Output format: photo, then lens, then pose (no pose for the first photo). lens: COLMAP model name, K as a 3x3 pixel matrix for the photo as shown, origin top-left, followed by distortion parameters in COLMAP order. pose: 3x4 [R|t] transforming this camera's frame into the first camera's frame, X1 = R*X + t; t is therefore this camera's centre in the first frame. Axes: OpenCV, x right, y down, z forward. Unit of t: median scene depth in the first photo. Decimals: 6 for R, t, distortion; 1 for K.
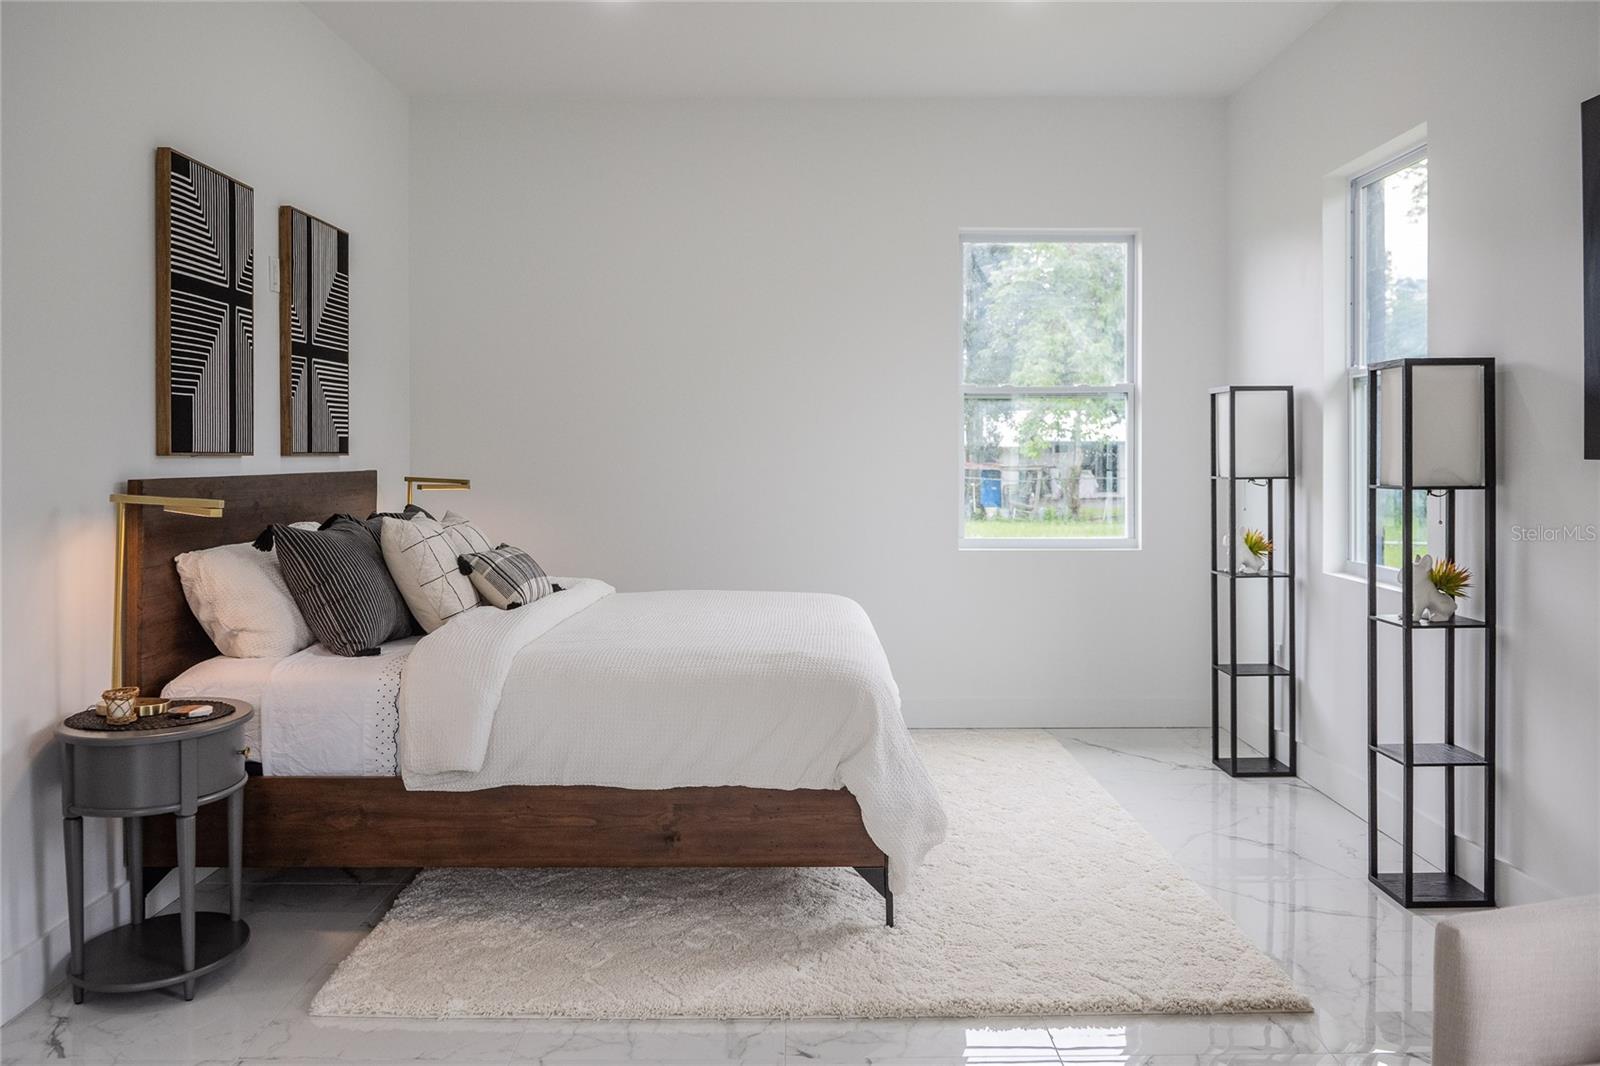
lens RADIAL K [[1319.8, 0, 803.7], [0, 1319.8, 490.1], [0, 0, 1]] dist [-0.014830, -0.006259]
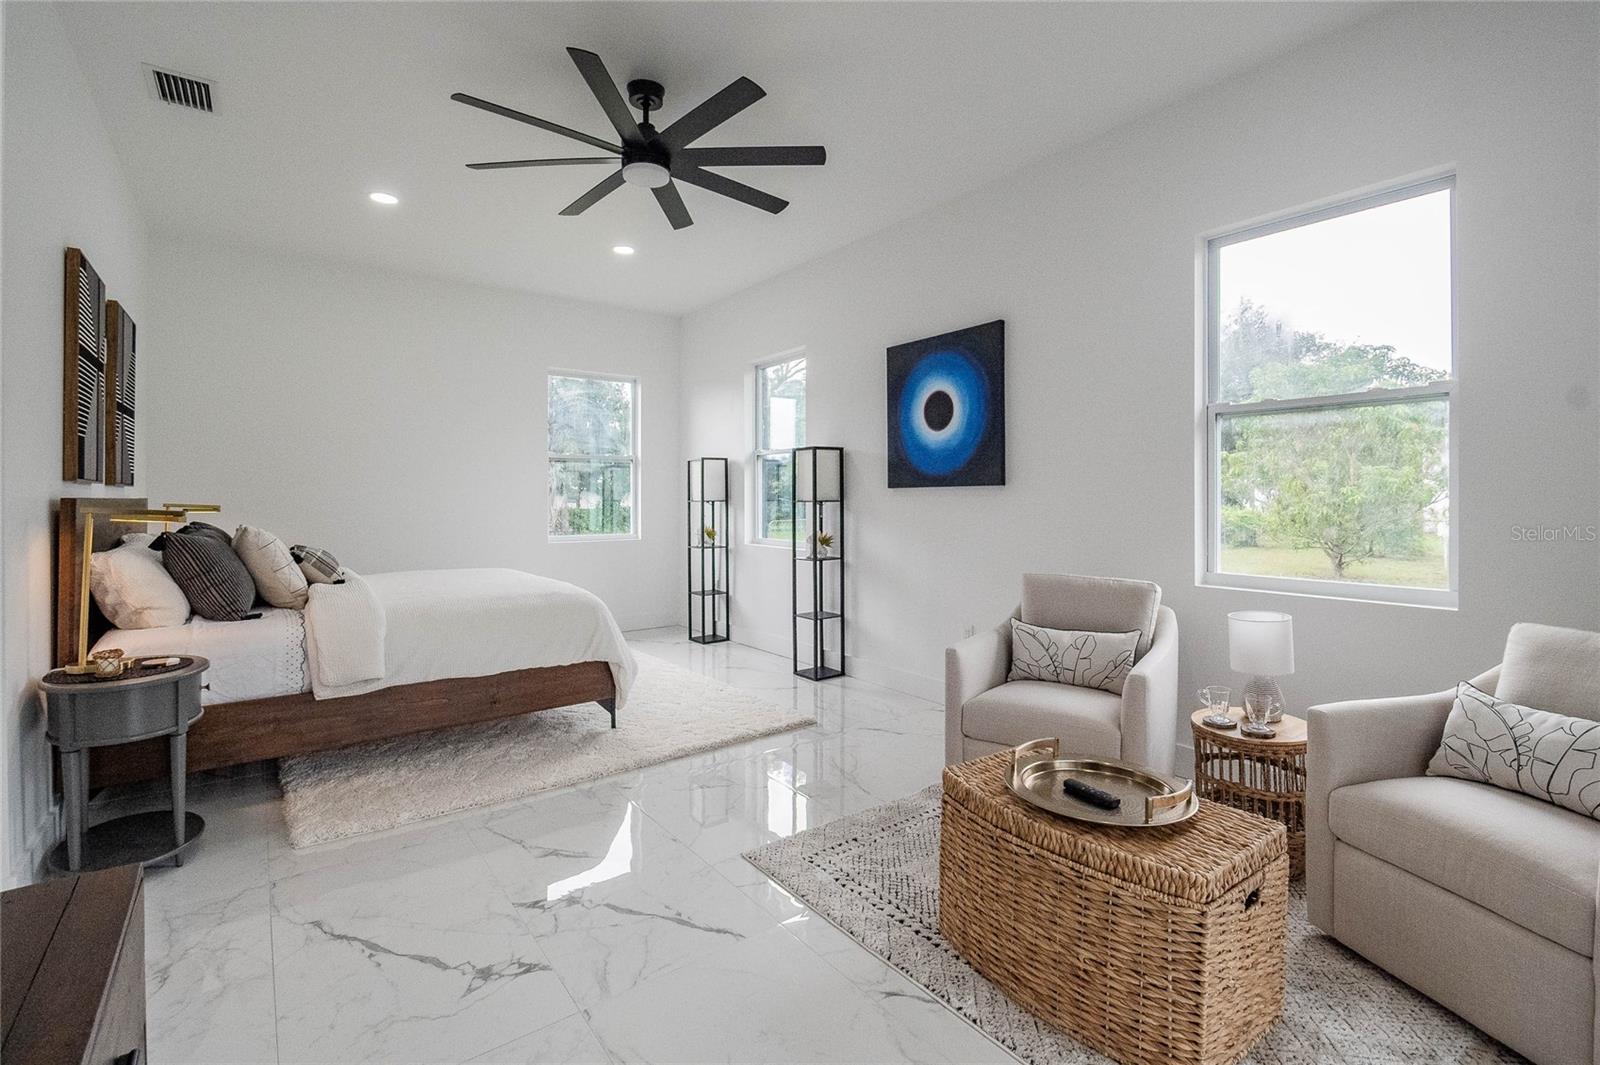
lens RADIAL K [[714.4, 0, 803.3], [0, 714.4, 515.3], [0, 0, 1]] dist [0.001212, -0.010645]
pose [[0.799167, -0.016041, 0.600895, -0.313326], [0.020019, 0.999800, 0.000066, 0.022197], [-0.600776, 0.011976, 0.799328, -0.006761]]
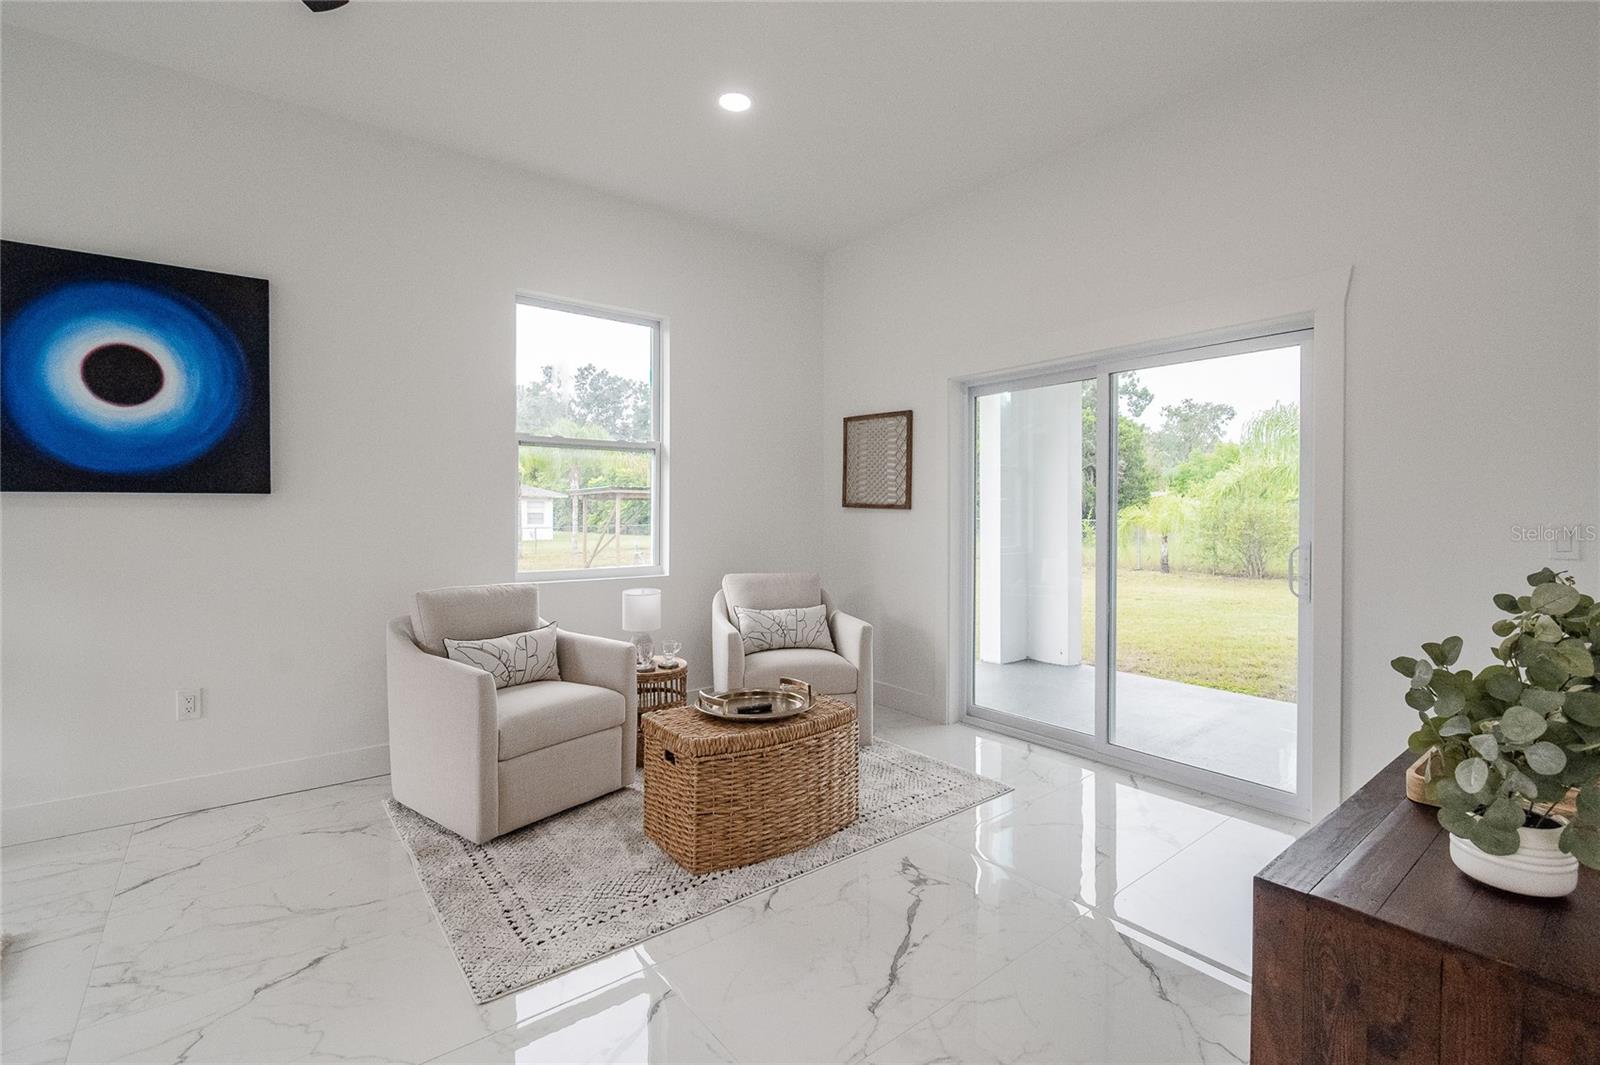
lens RADIAL K [[711.0, 0, 809.4], [0, 711.0, 524.3], [0, 0, 1]] dist [0.017775, -0.024078]
pose [[-0.622978, -0.016738, 0.782060, -0.462253], [0.019966, 0.999105, 0.037288, 0.002456], [-0.781984, 0.038844, -0.622087, 0.639033]]
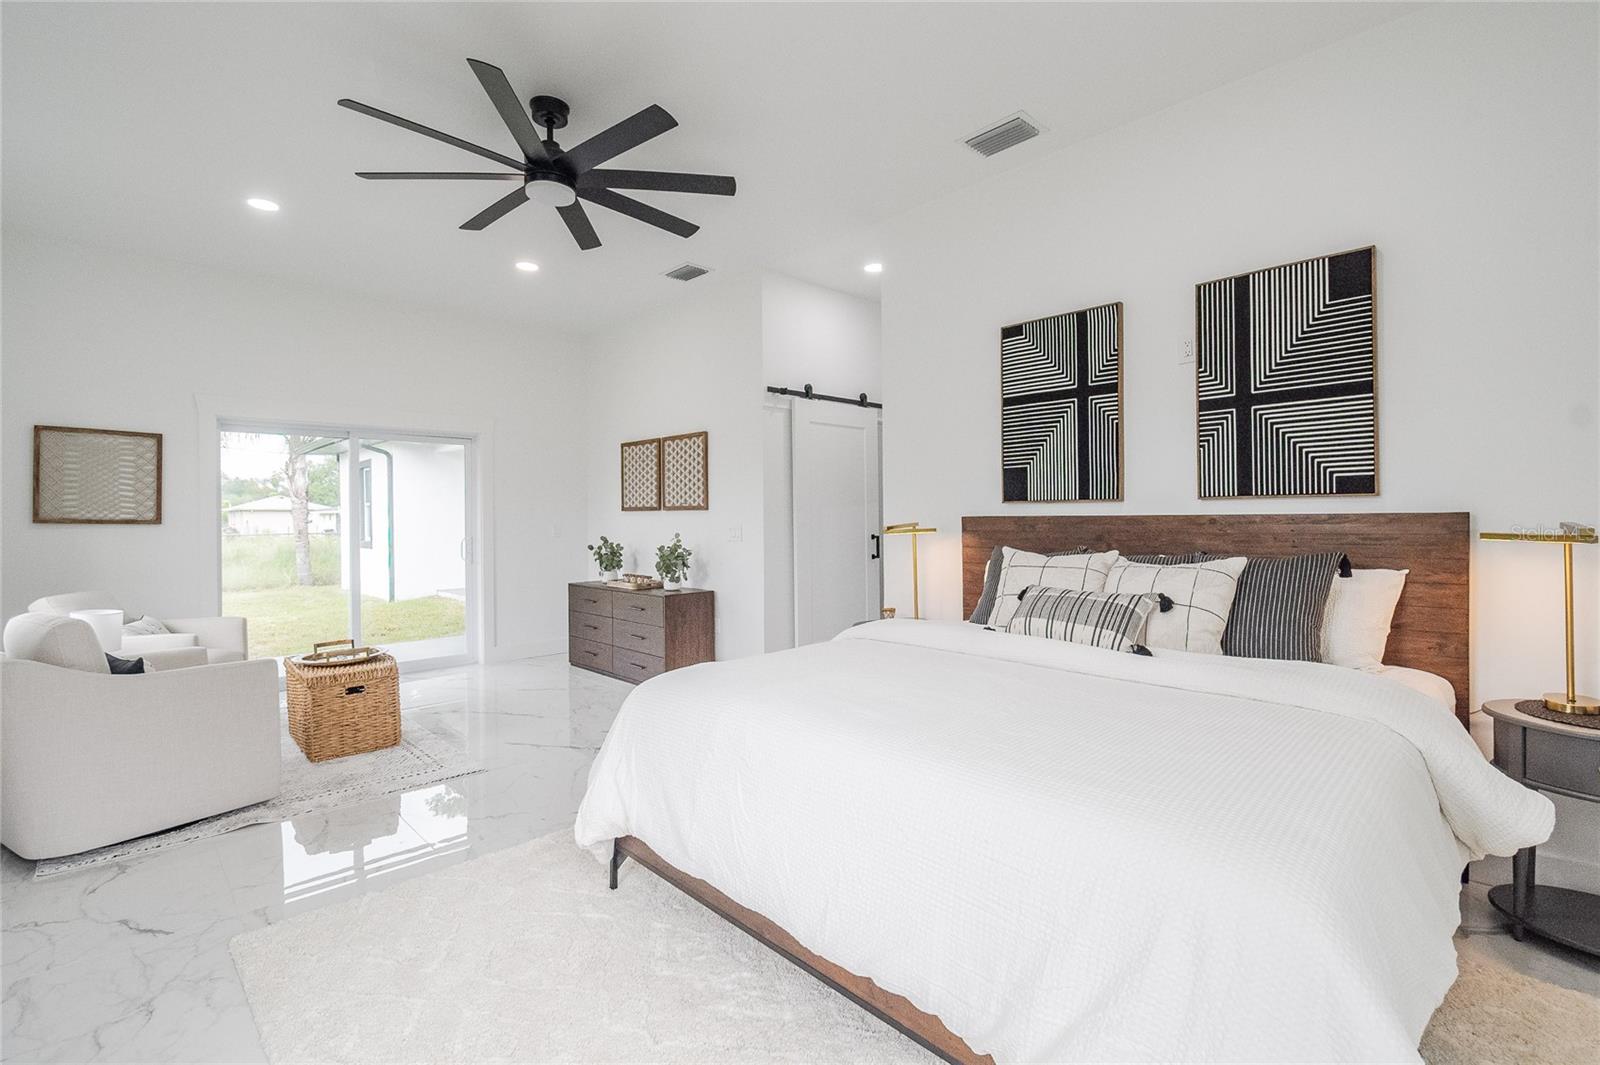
lens RADIAL K [[706.4, 0, 816.0], [0, 706.4, 526.2], [0, 0, 1]] dist [-0.000670, -0.014207]
pose [[-0.710187, 0.012621, -0.703900, 0.344663], [-0.011570, 0.999495, 0.029595, -0.021049], [0.703918, 0.029162, -0.709682, 1.450479]]
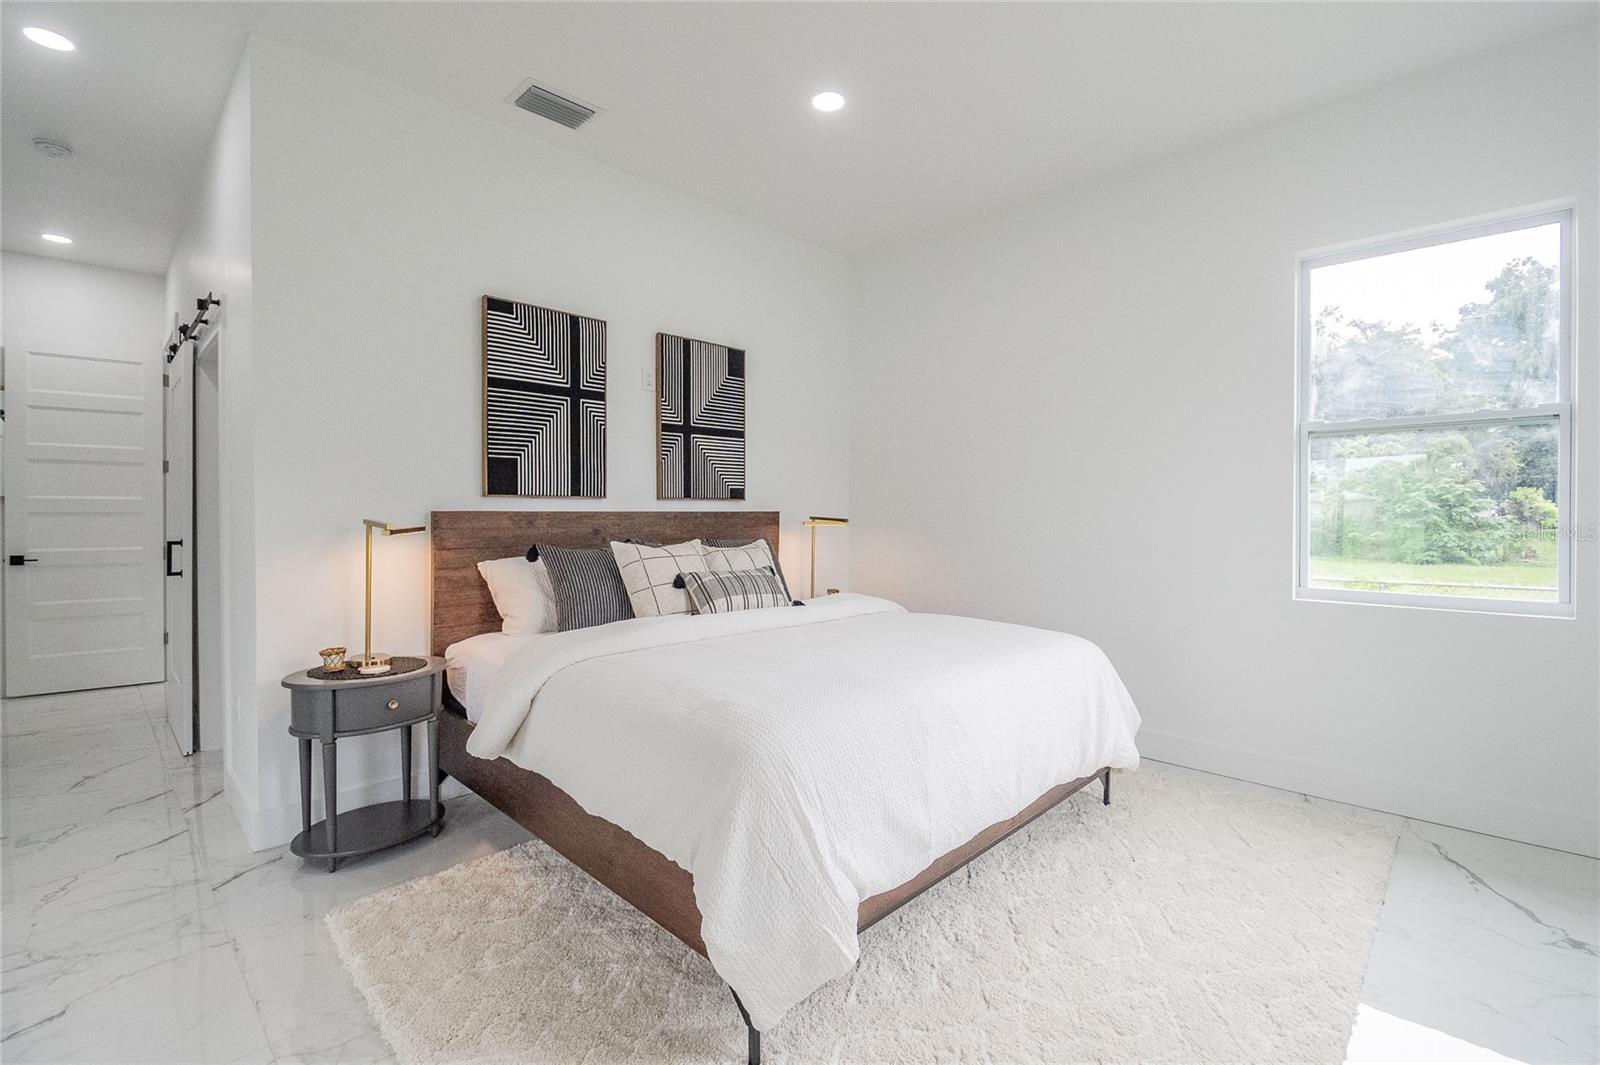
lens RADIAL K [[732.5, 0, 807.7], [0, 732.5, 523.6], [0, 0, 1]] dist [0.001162, -0.000307]
pose [[0.721259, 0.010471, -0.692587, 0.367334], [-0.019140, 0.999805, -0.004816, 0.001532], [0.692401, 0.016729, 0.721319, 0.625324]]
